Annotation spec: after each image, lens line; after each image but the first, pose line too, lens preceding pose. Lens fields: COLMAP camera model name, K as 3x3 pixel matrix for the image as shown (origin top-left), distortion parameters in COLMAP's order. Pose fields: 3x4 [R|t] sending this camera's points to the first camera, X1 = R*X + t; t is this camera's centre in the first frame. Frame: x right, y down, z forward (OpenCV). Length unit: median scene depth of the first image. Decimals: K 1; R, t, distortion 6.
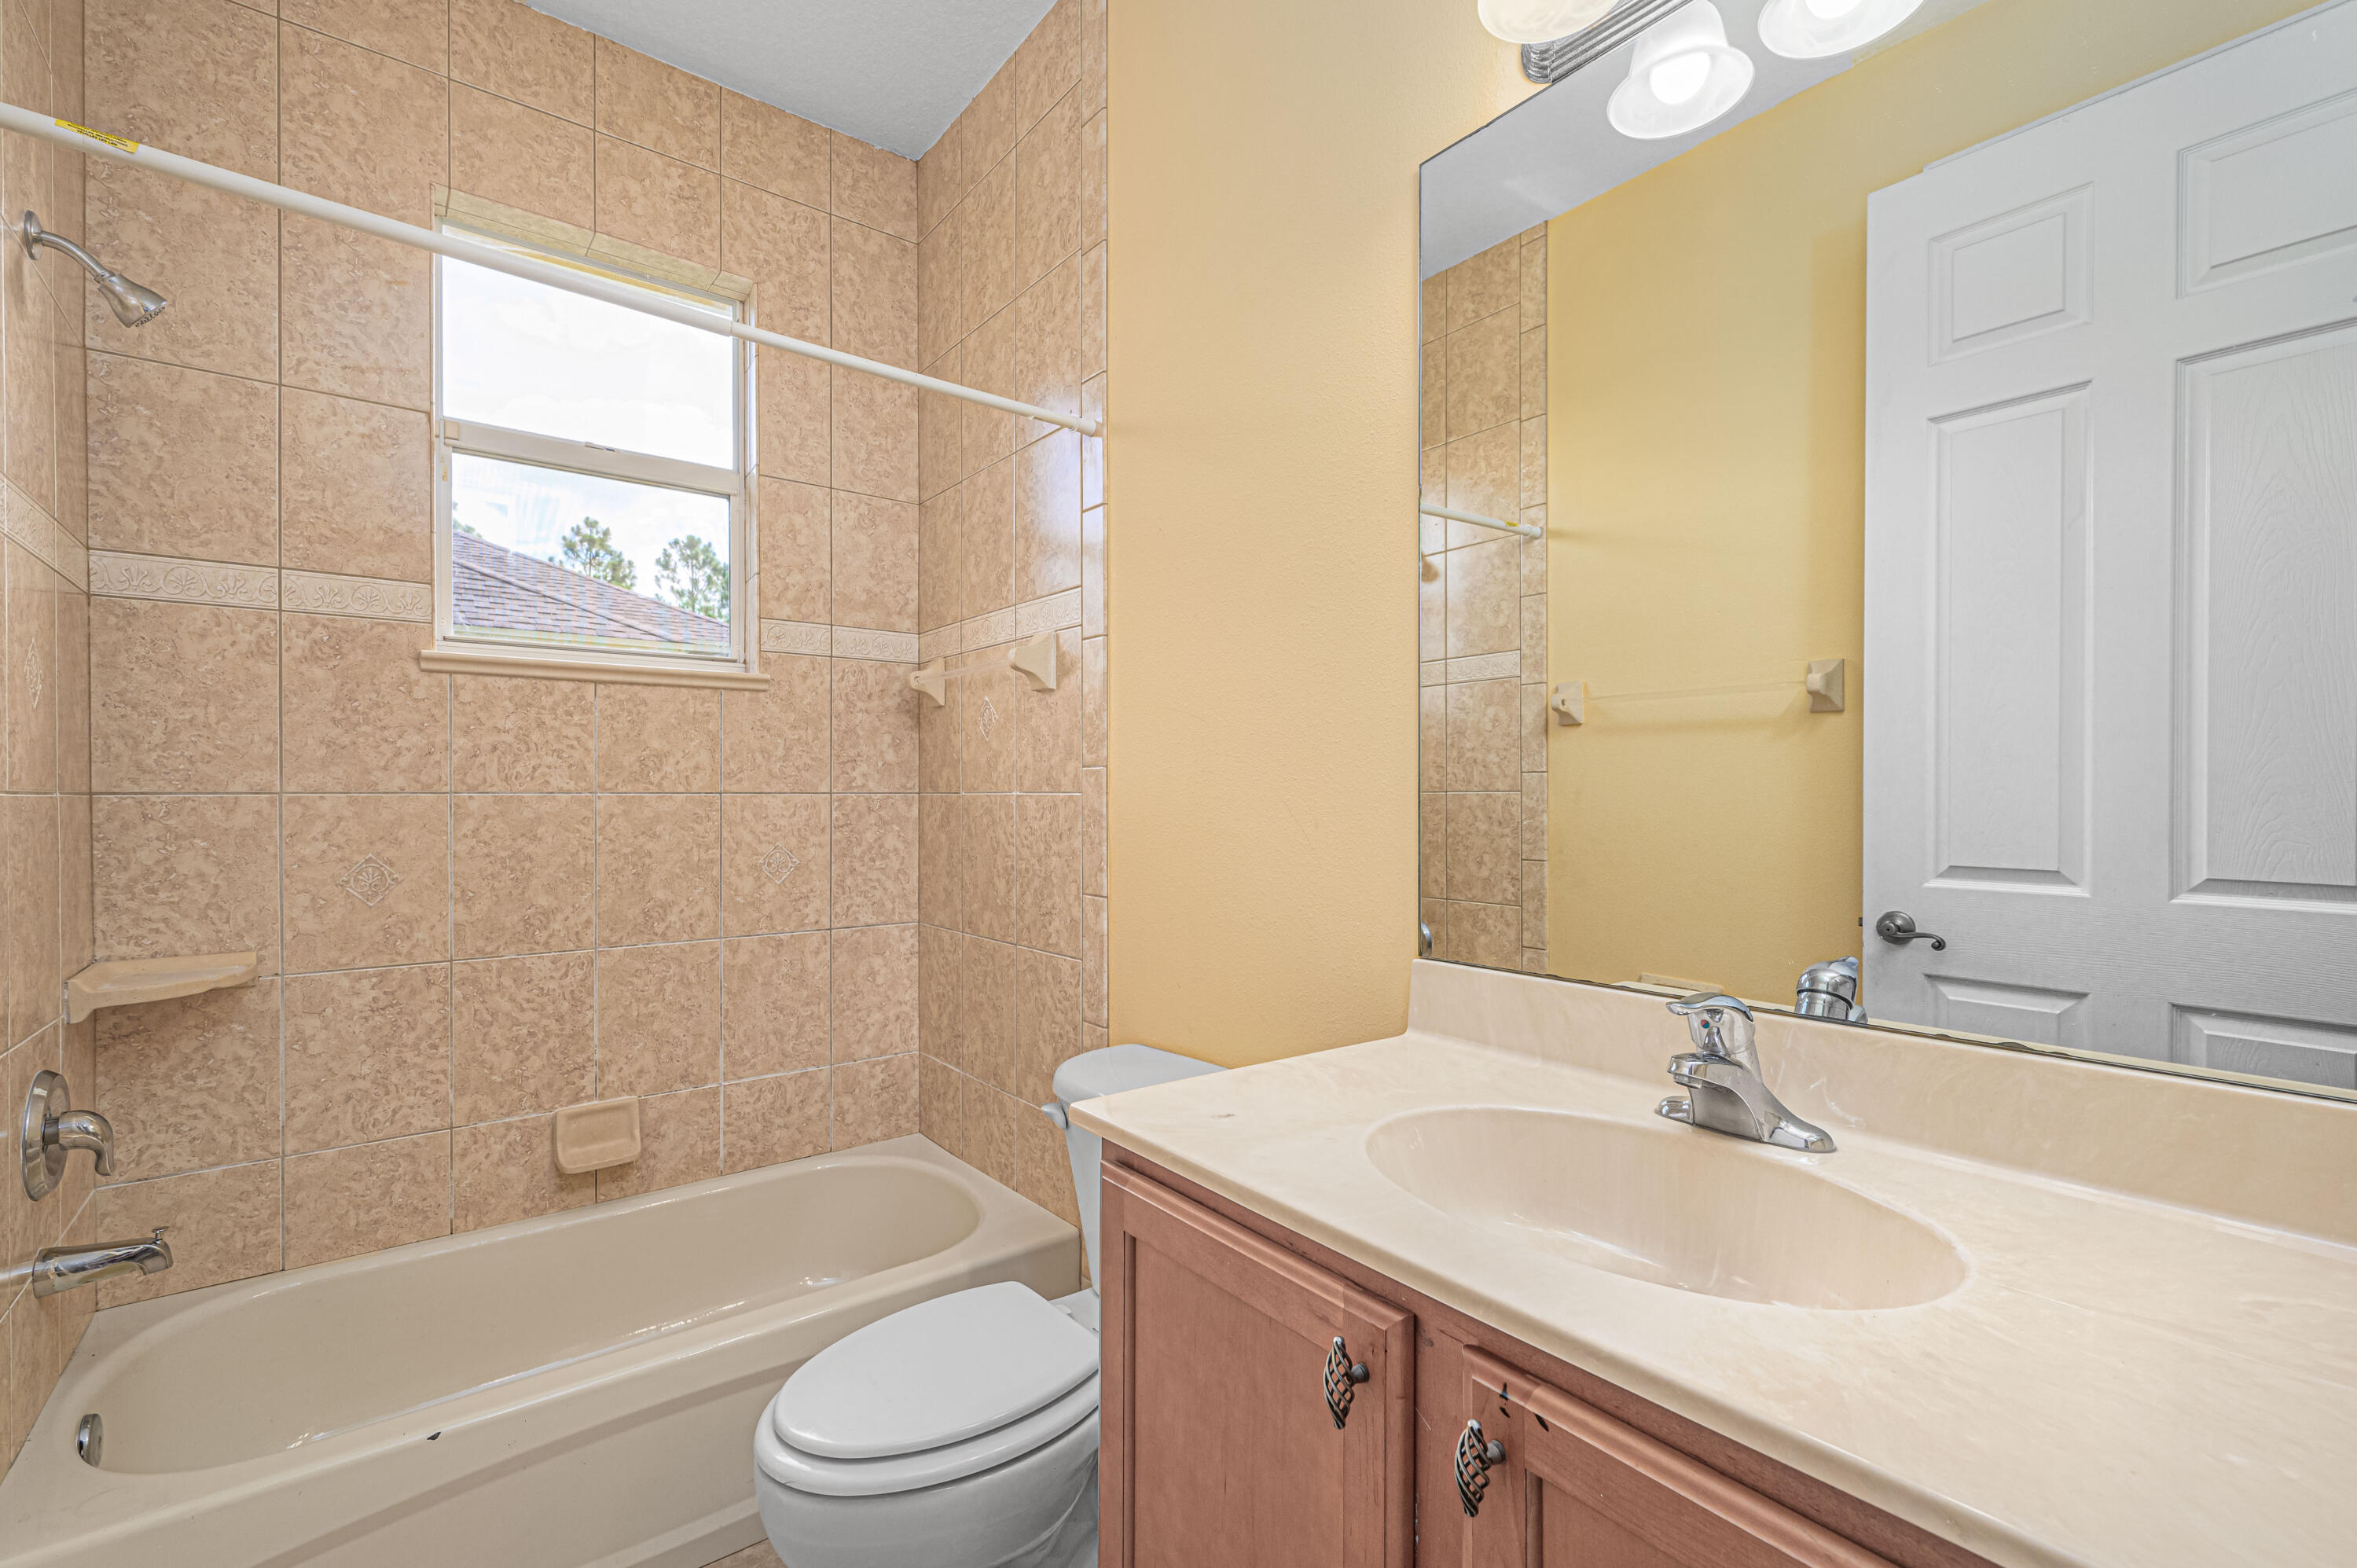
lens RADIAL K [[977.1, 0, 1111.8], [0, 977.1, 794.7], [0, 0, 1]] dist [0.000452, -0.000458]
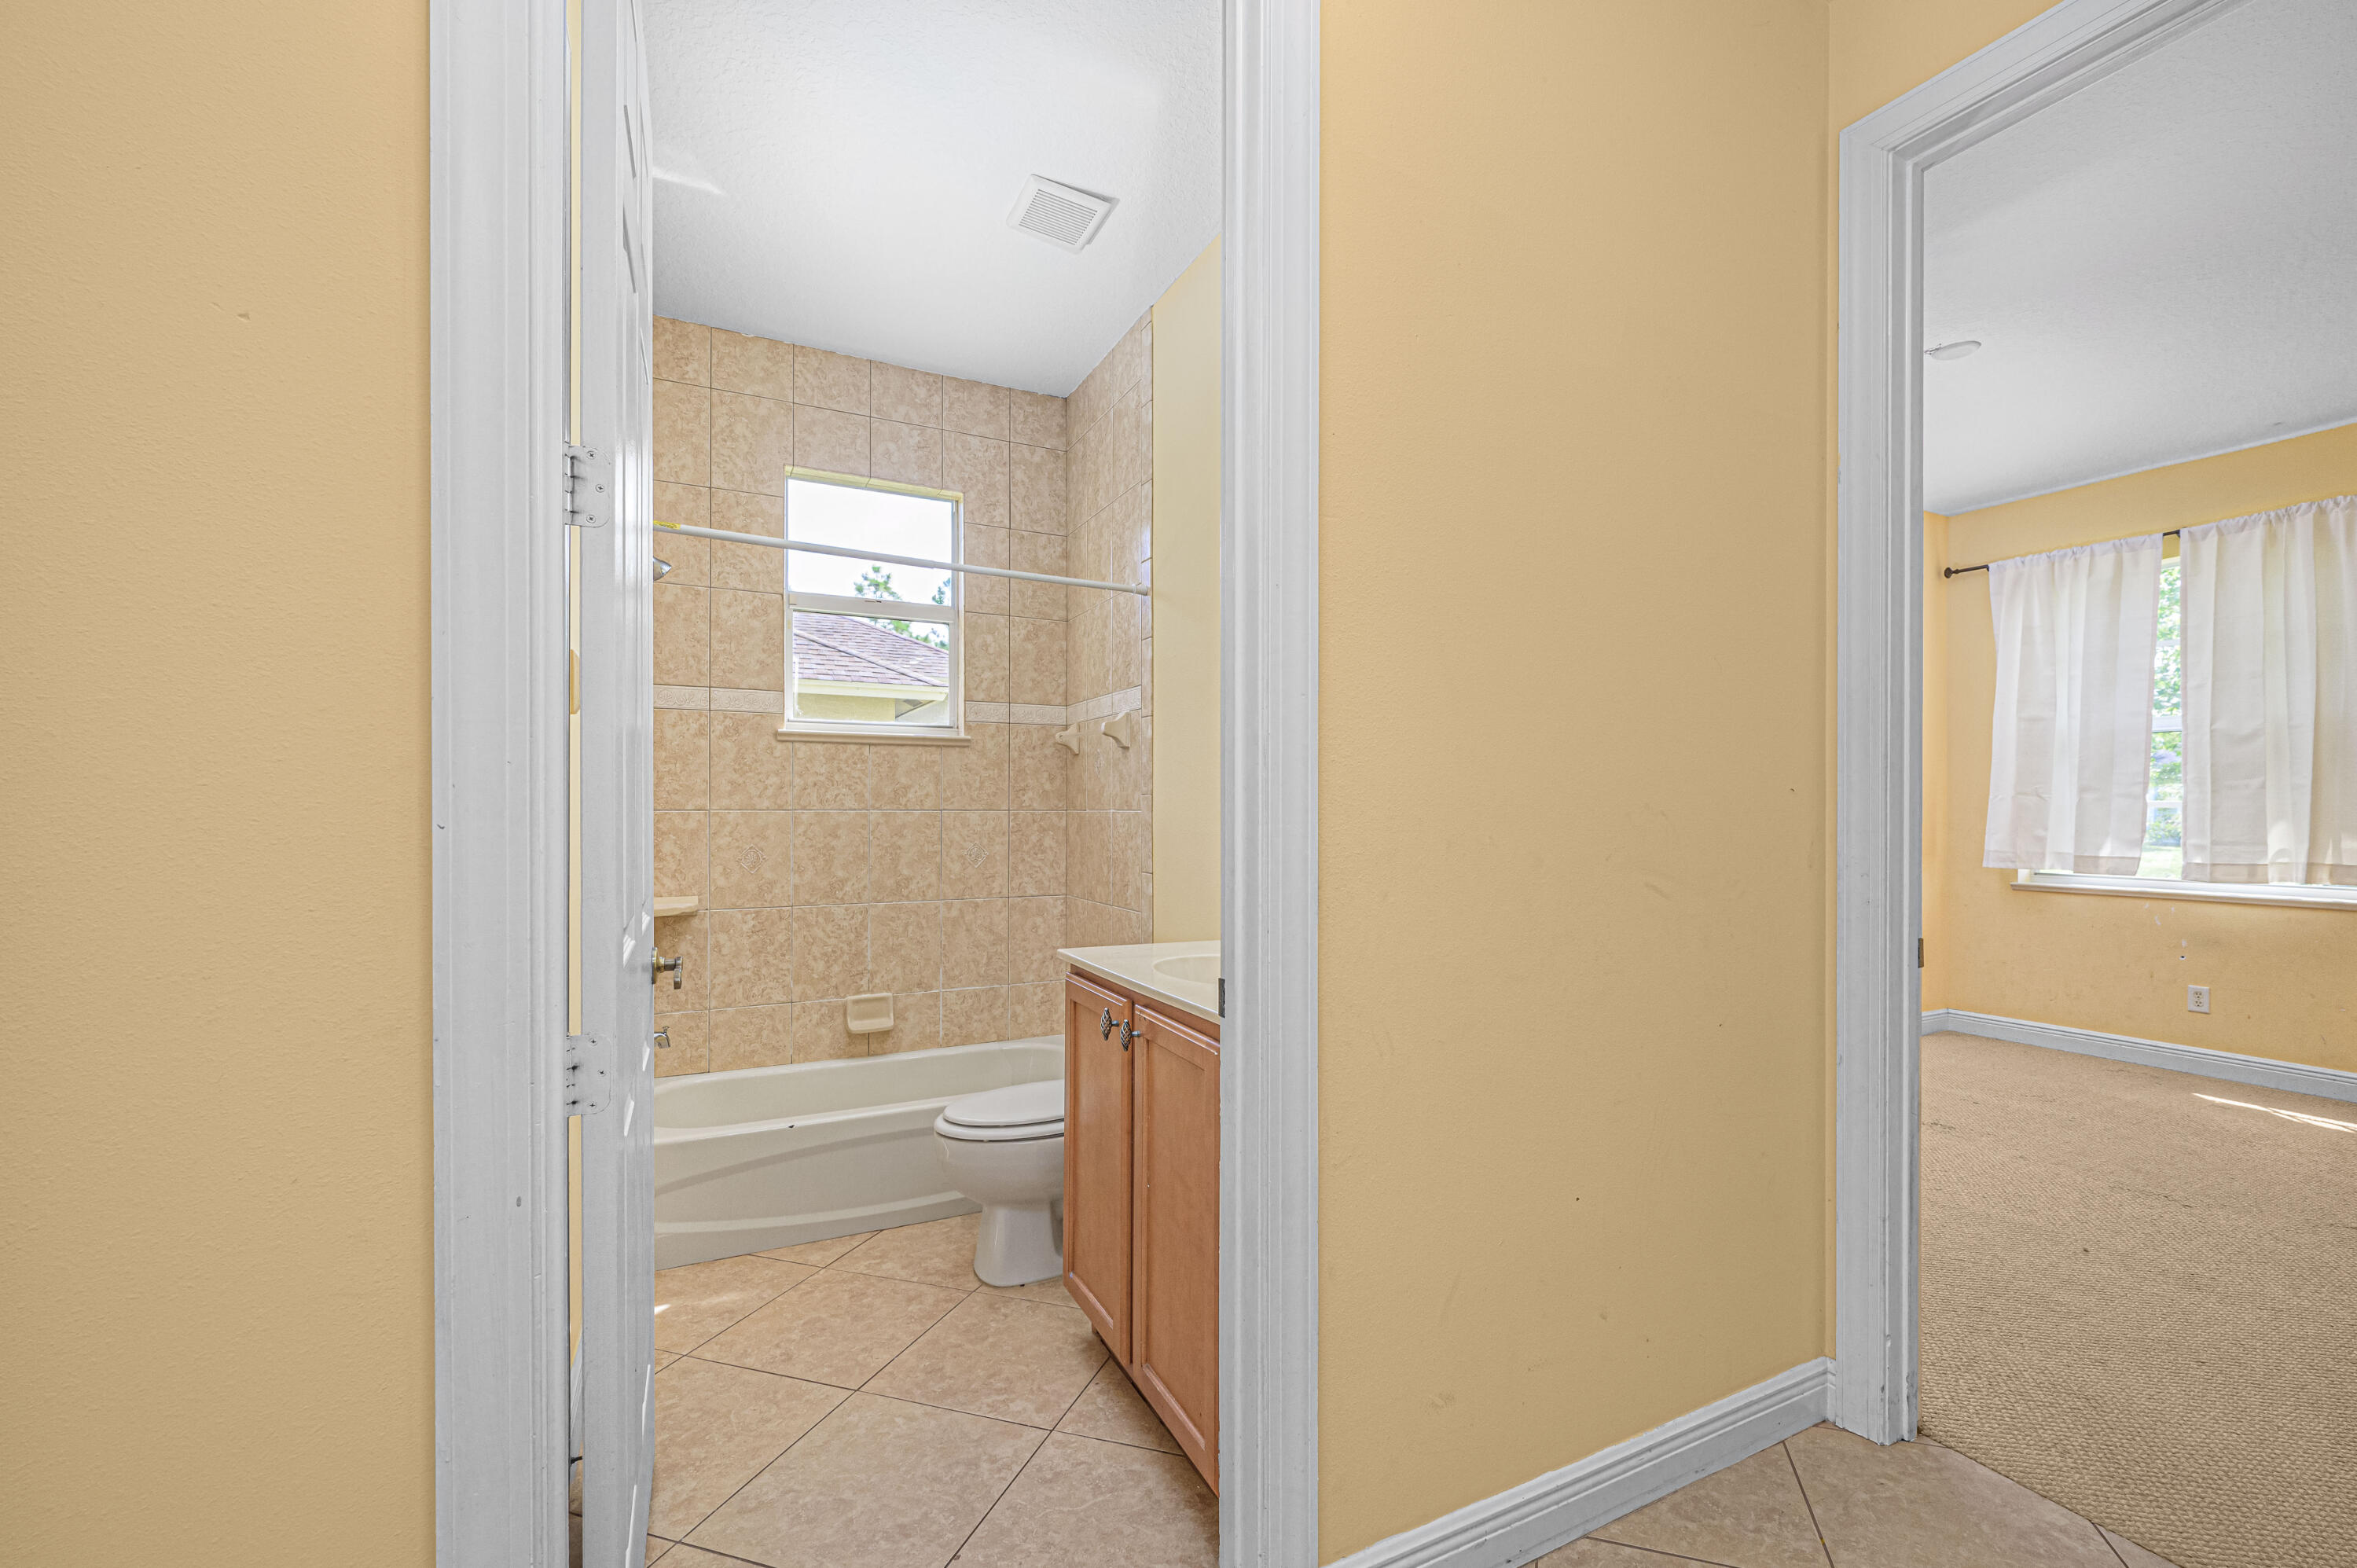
lens RADIAL K [[968.2, 0, 1178.6], [0, 968.2, 802.9], [0, 0, 1]] dist [0.000253, 0.000039]
pose [[0.982435, -0.000809, -0.186606, 0.316373], [-0.000958, 0.999956, -0.009380, 0.001015], [0.186605, 0.009394, 0.982390, -0.556682]]
